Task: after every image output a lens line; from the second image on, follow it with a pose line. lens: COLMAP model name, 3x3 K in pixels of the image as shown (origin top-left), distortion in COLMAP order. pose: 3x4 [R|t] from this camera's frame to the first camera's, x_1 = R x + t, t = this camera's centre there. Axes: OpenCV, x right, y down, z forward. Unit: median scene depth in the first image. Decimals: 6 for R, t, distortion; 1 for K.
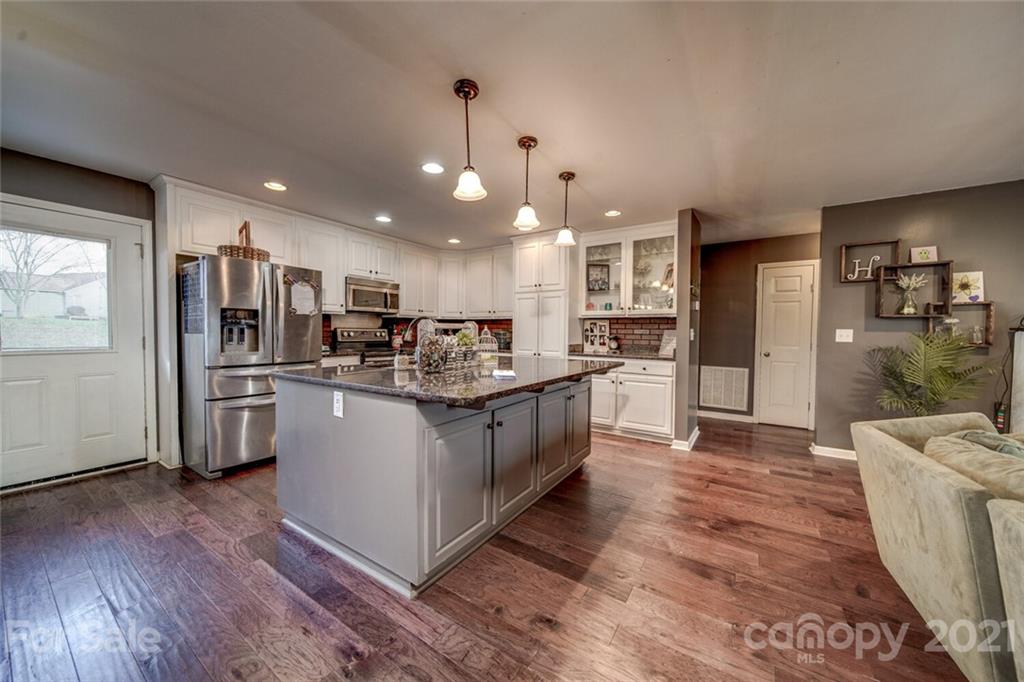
lens RADIAL K [[361.8, 0, 511.2], [0, 361.8, 341.7], [0, 0, 1]] dist [-0.000988, -0.000386]
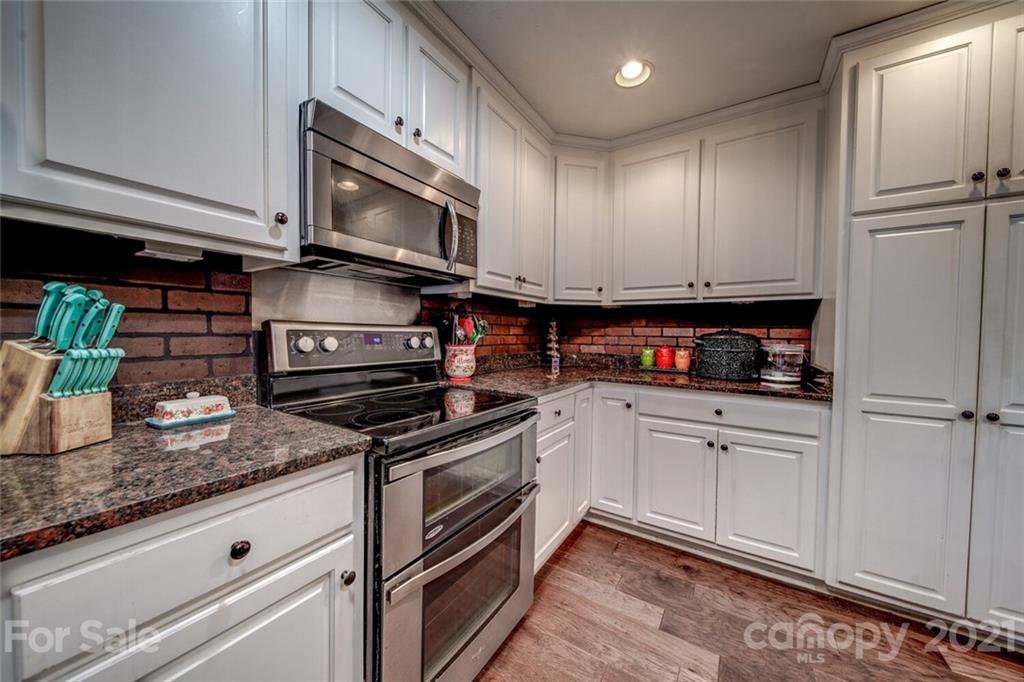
lens RADIAL K [[359.5, 0, 509.1], [0, 359.5, 340.5], [0, 0, 1]] dist [-0.001266, -0.000214]
pose [[0.999972, 0.003260, 0.006687, -0.438293], [-0.003235, 0.999988, -0.003710, -0.033020], [-0.006699, 0.003688, 0.999971, 1.036921]]
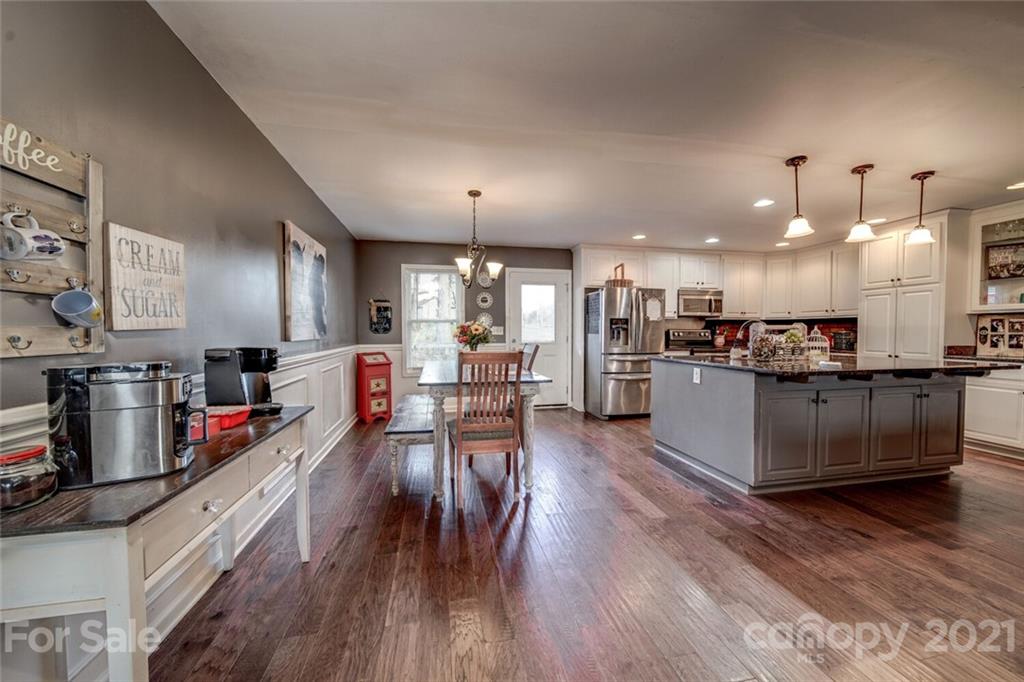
lens RADIAL K [[361.8, 0, 511.2], [0, 361.8, 341.7], [0, 0, 1]] dist [-0.000988, -0.000386]
pose [[0.702529, 0.012618, -0.711544, 0.061243], [-0.013963, 0.999895, 0.003945, 0.012657], [0.711518, 0.007164, 0.702631, -0.448401]]
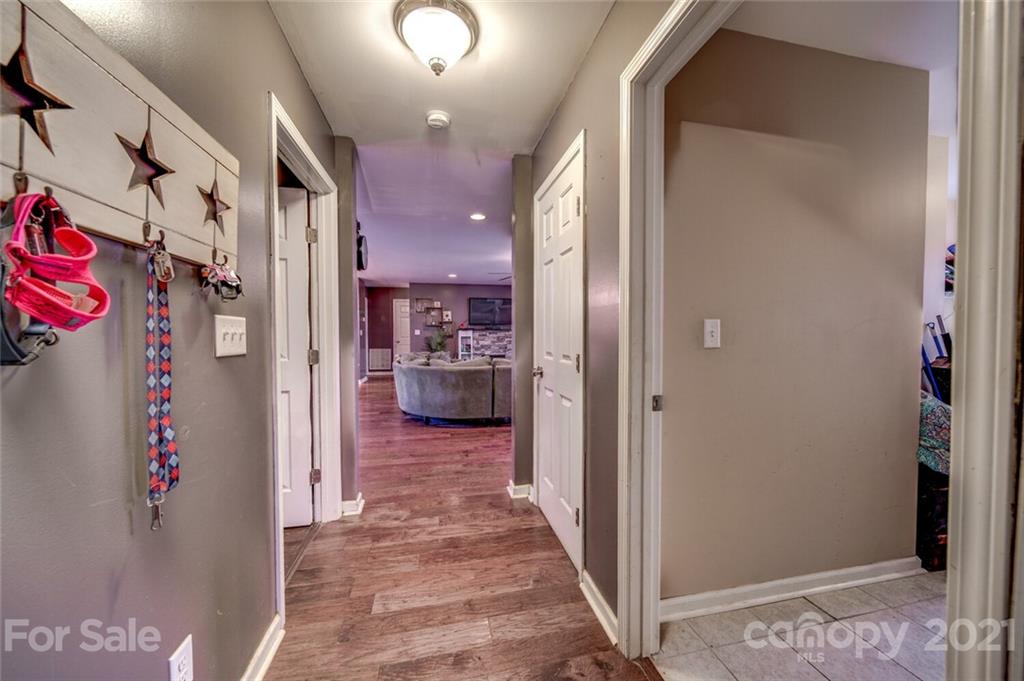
lens RADIAL K [[361.8, 0, 511.2], [0, 361.8, 341.2], [0, 0, 1]] dist [-0.000988, -0.000386]
pose [[0.699858, -0.023279, 0.713903, -0.536321], [0.025784, 0.999641, 0.007319, 0.050512], [-0.713817, 0.013286, 0.700206, -1.474494]]
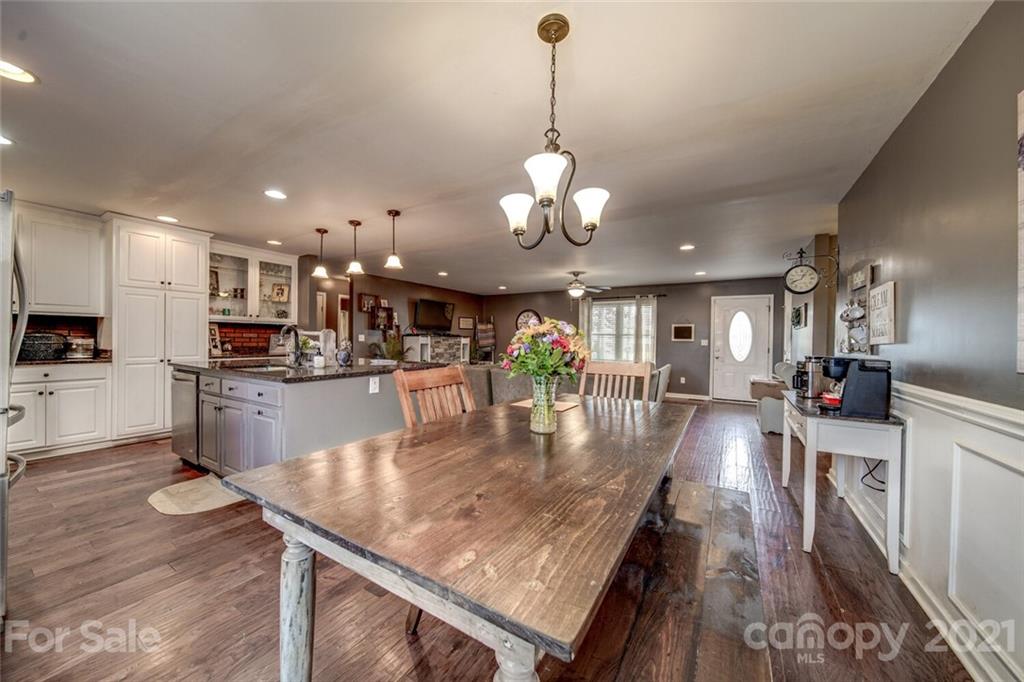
lens RADIAL K [[359.5, 0, 509.1], [0, 359.5, 340.5], [0, 0, 1]] dist [-0.001266, -0.000214]
pose [[-0.030910, -0.013456, 0.999432, -1.199738], [0.014759, 0.999794, 0.013918, -0.020304], [-0.999413, 0.015181, -0.030705, 0.268533]]
